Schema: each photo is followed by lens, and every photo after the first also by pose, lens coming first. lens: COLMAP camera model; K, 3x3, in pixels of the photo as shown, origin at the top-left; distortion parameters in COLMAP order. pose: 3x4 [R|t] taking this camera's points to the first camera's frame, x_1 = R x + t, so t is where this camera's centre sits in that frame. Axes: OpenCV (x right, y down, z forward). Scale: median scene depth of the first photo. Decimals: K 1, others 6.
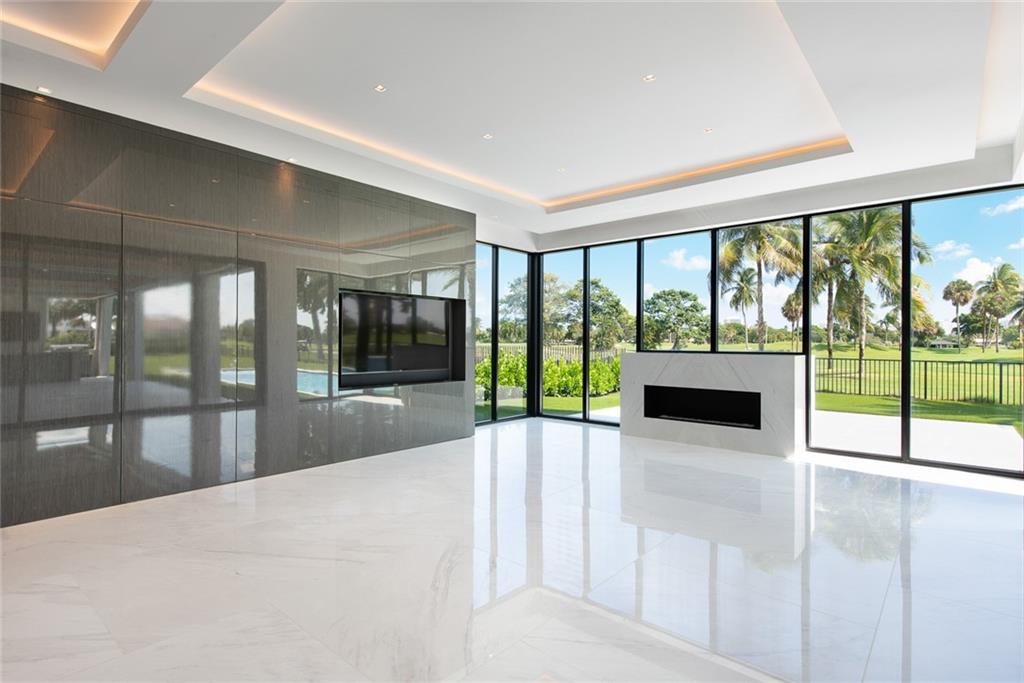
lens RADIAL K [[521.5, 0, 512.0], [0, 521.5, 341.5], [0, 0, 1]] dist [0.001989, 0.000173]
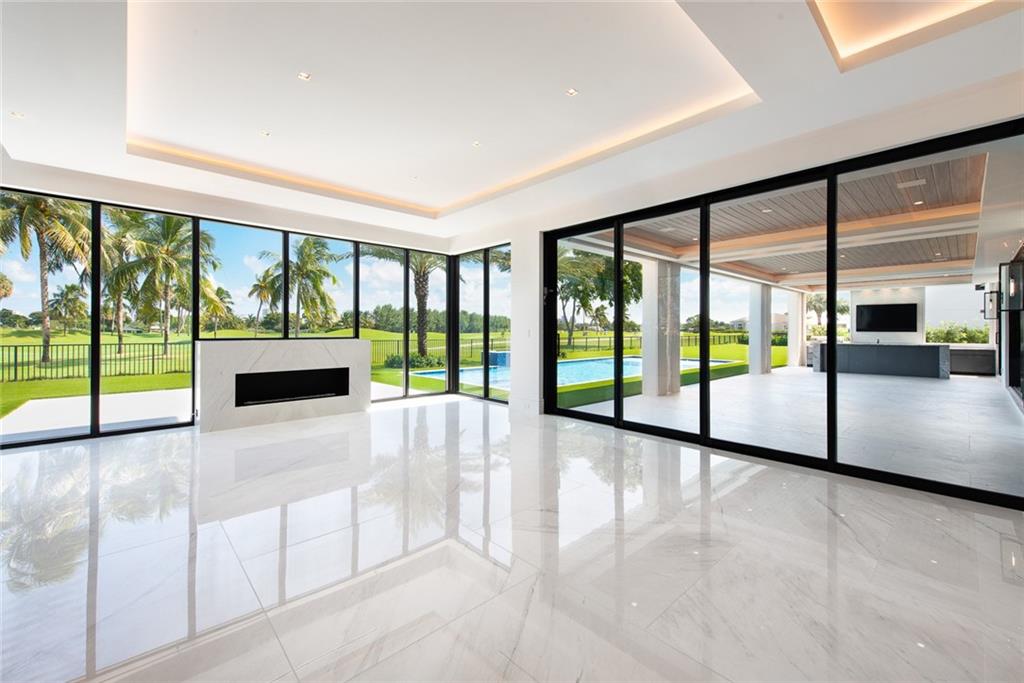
lens RADIAL K [[408.0, 0, 507.5], [0, 408.0, 328.6], [0, 0, 1]] dist [-0.000191, 0.000012]
pose [[0.113799, -0.000358, 0.993504, -0.149984], [-0.001891, 0.999998, 0.000576, -0.000817], [-0.993502, -0.001944, 0.113799, 0.138886]]
